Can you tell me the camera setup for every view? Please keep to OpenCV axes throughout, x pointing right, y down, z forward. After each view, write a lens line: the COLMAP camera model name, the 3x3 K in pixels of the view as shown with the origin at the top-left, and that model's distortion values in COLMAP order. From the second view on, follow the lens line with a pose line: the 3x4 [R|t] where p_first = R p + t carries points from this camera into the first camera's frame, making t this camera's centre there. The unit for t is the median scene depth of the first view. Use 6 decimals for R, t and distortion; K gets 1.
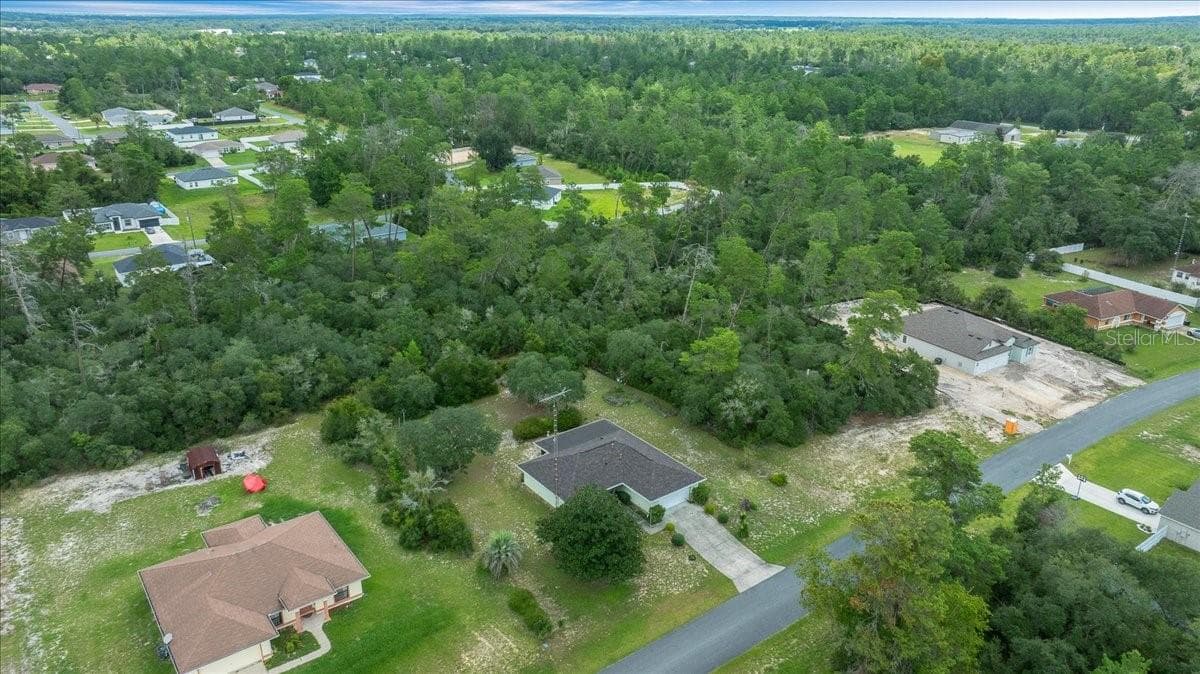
lens RADIAL K [[856.0, 0, 603.3], [0, 856.0, 314.9], [0, 0, 1]] dist [-0.034380, 0.053712]
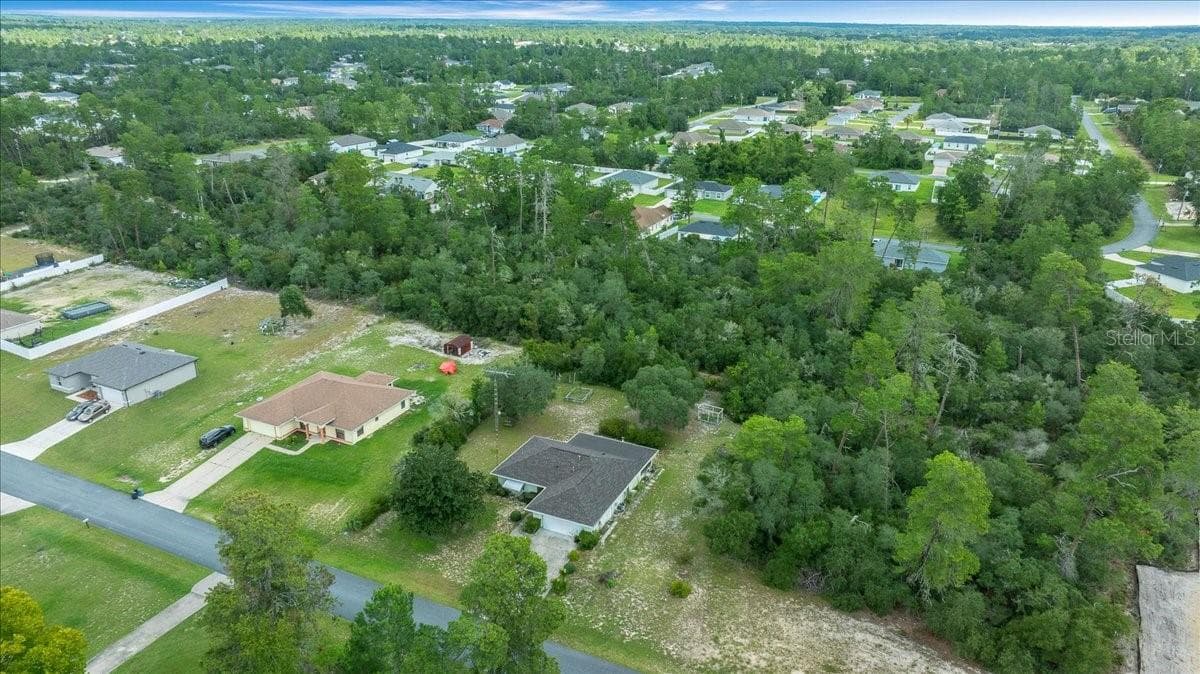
lens RADIAL K [[833.1, 0, 602.4], [0, 833.1, 366.2], [0, 0, 1]] dist [-0.013977, 0.001086]
pose [[0.462122, 0.342545, -0.817989, 0.772540], [-0.303286, 0.927817, 0.217195, -0.164544], [0.833343, 0.147714, 0.532654, 0.479300]]
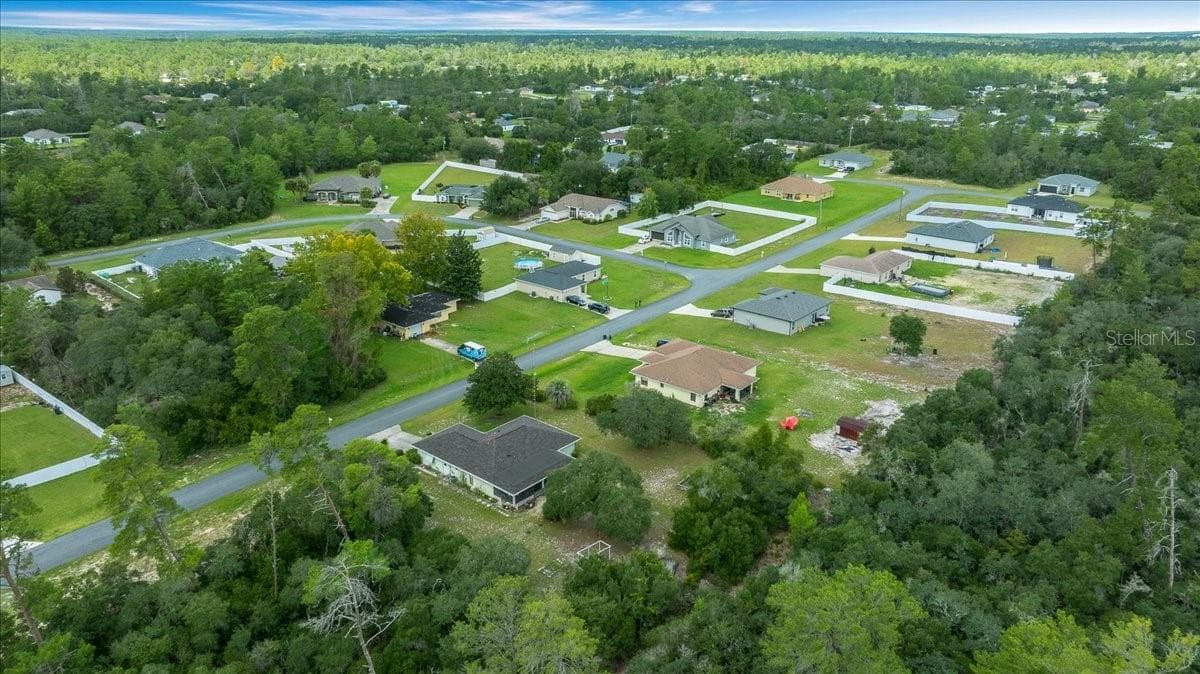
lens RADIAL K [[833.1, 0, 602.4], [0, 833.1, 366.2], [0, 0, 1]] dist [-0.013977, 0.001086]
pose [[-0.977281, 0.073136, -0.198929, 0.079168], [-0.076864, 0.752386, 0.654223, -0.601701], [0.197518, 0.654650, -0.729671, 1.712346]]
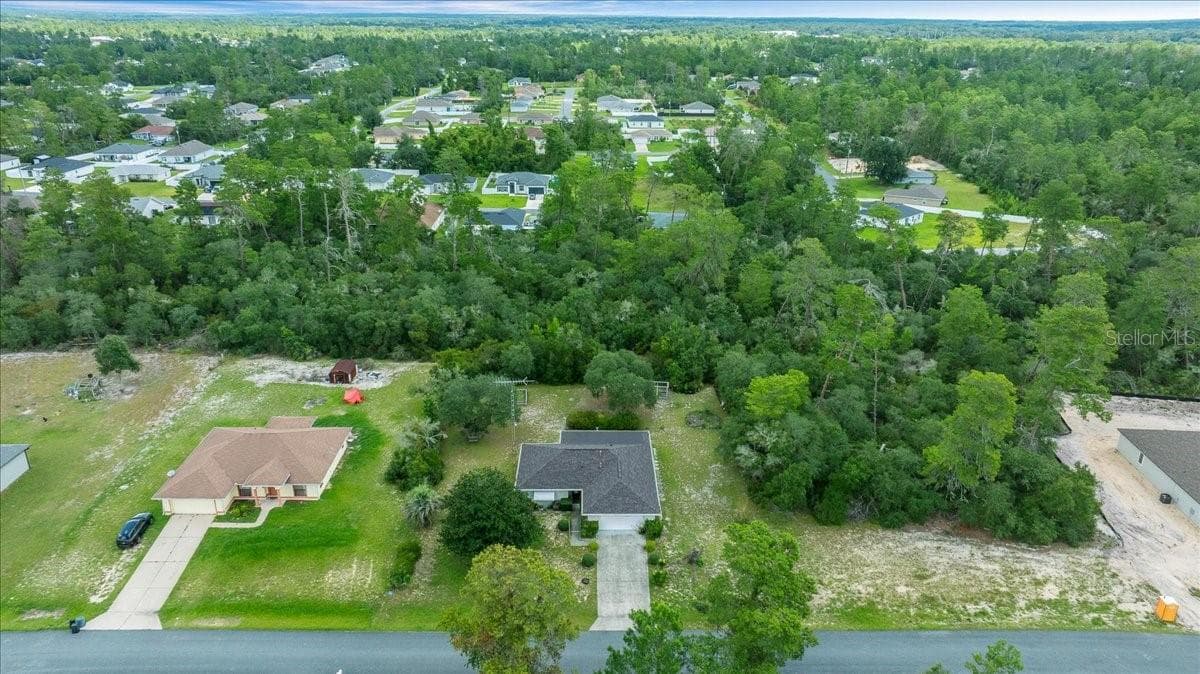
lens RADIAL K [[856.0, 0, 603.3], [0, 856.0, 314.9], [0, 0, 1]] dist [-0.034380, 0.053712]
pose [[0.804481, 0.200617, -0.559073, 0.523733], [-0.203276, 0.977389, 0.058220, -0.059316], [0.558112, 0.066809, 0.827072, 0.174754]]
